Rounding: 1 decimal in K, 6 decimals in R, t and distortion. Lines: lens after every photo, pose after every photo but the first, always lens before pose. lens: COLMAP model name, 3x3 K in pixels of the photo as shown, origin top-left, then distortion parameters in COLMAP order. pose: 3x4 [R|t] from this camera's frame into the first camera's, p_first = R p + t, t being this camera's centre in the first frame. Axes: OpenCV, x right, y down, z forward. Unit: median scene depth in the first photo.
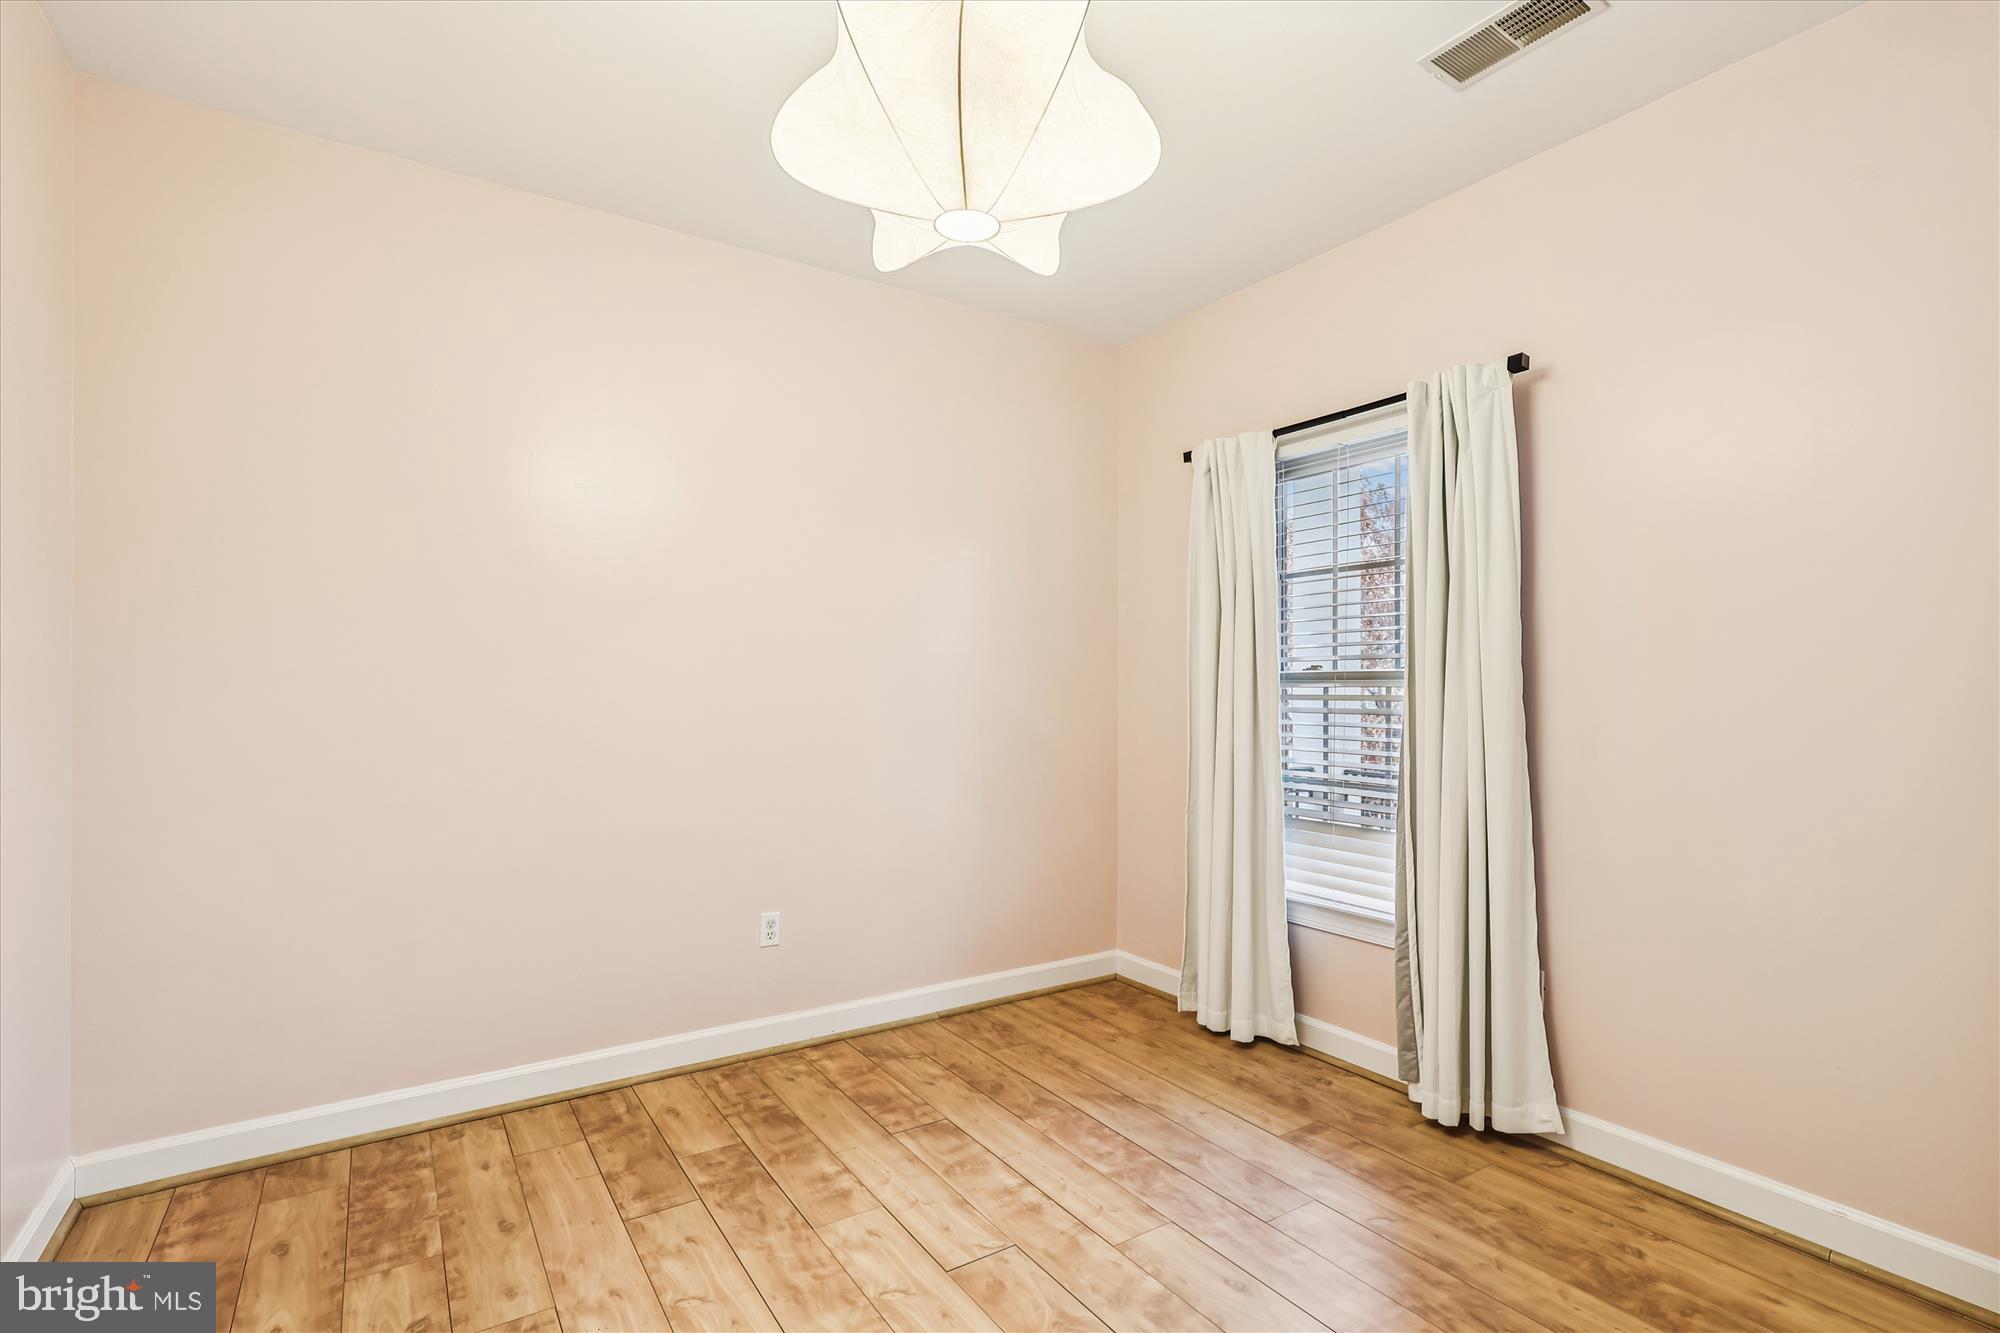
lens RADIAL K [[932.5, 0, 996.0], [0, 932.5, 668.6], [0, 0, 1]] dist [-0.003640, -0.000224]
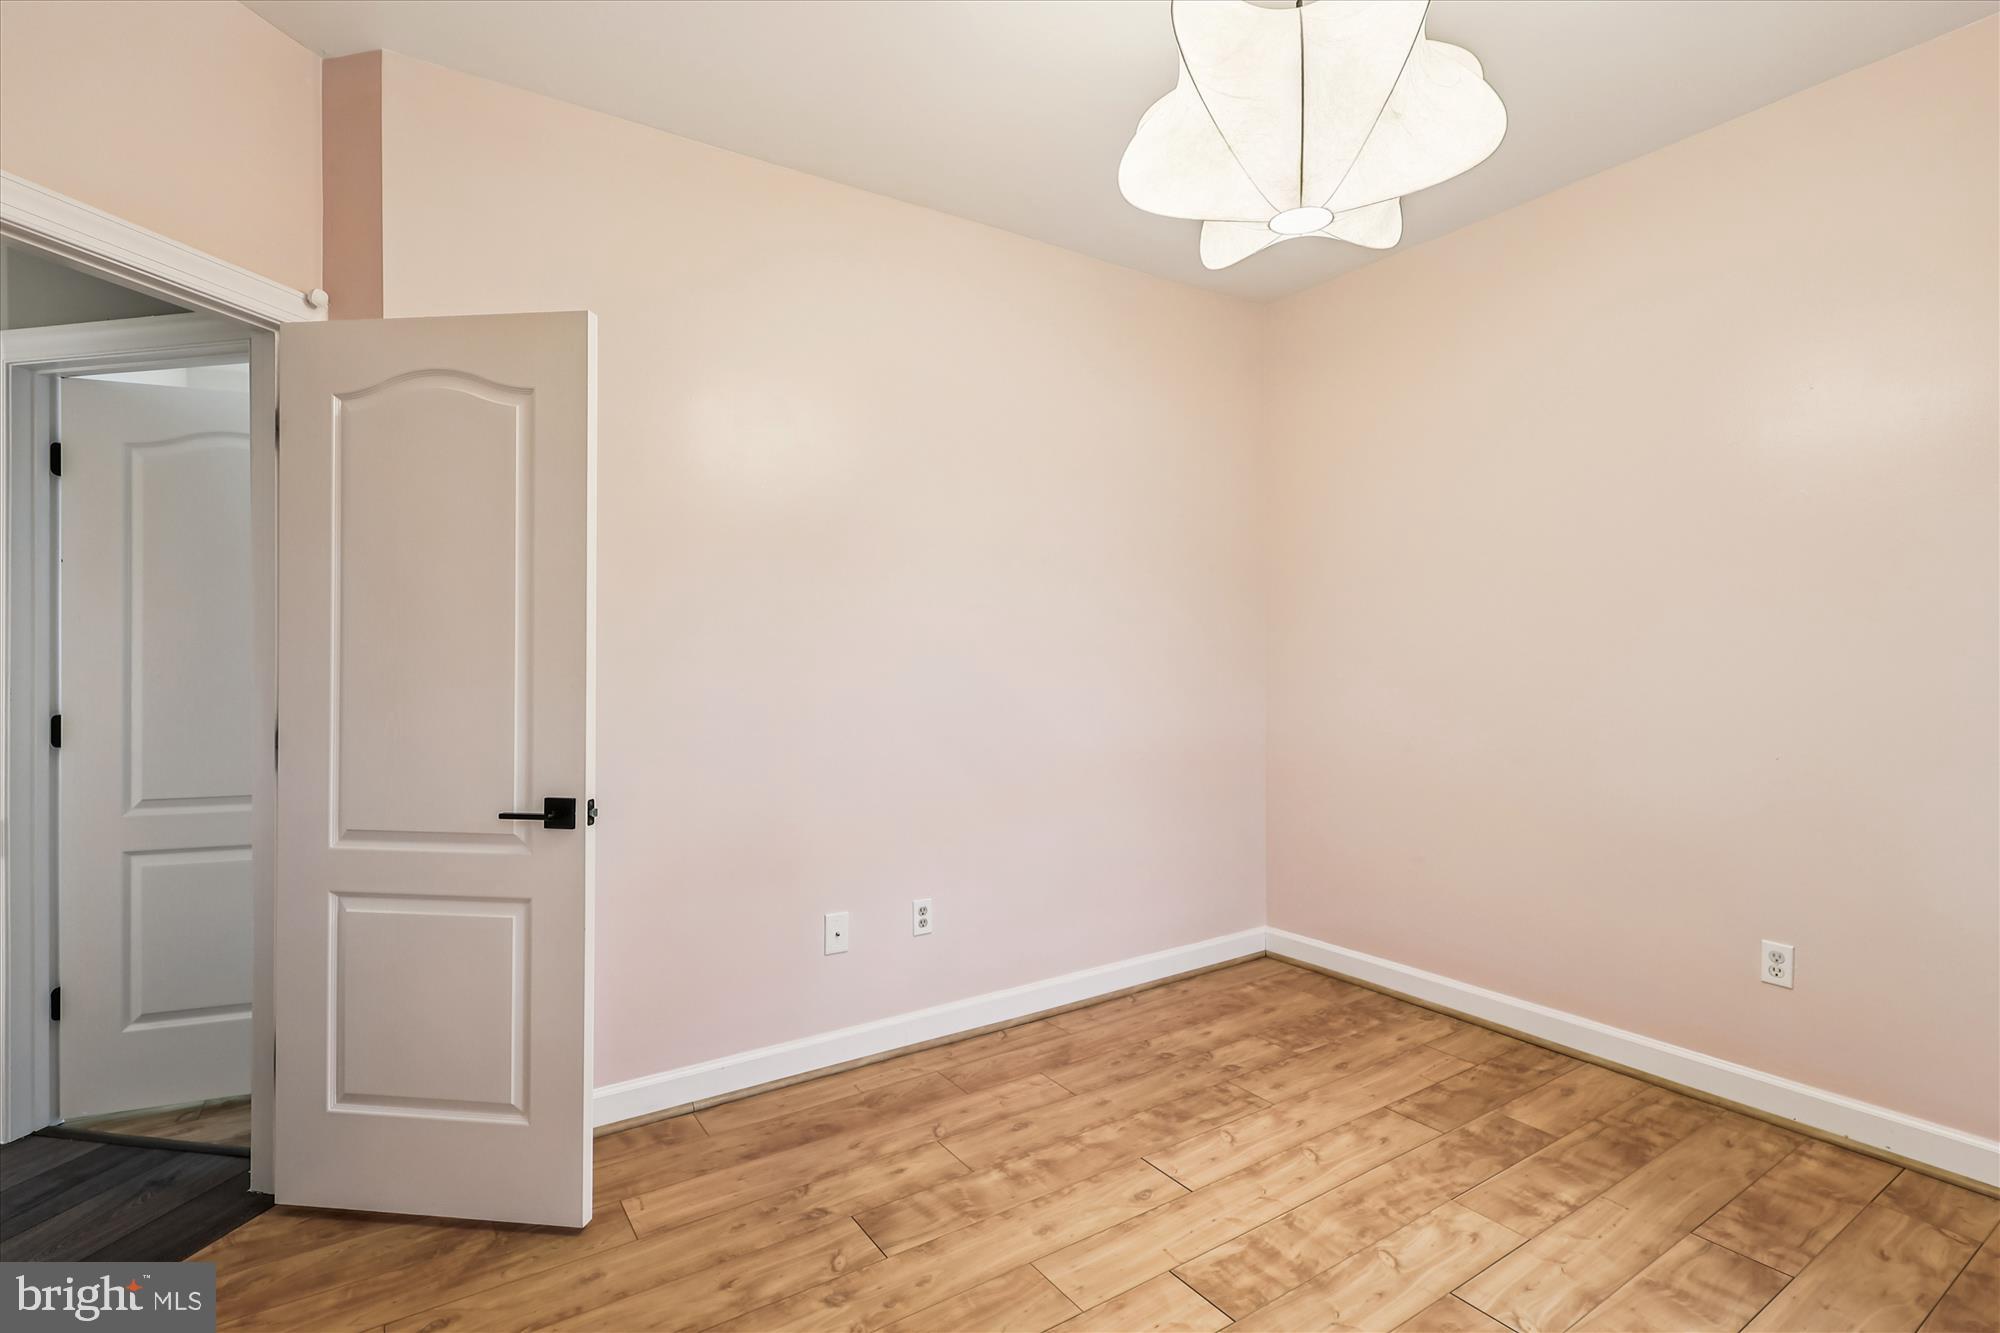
lens RADIAL K [[932.5, 0, 988.7], [0, 932.5, 661.5], [0, 0, 1]] dist [-0.003640, -0.000224]
pose [[-0.001327, 0.002862, -0.999995, 0.687577], [0.023743, 0.999714, 0.002830, 0.012159], [0.999717, -0.023739, -0.001395, 0.452171]]
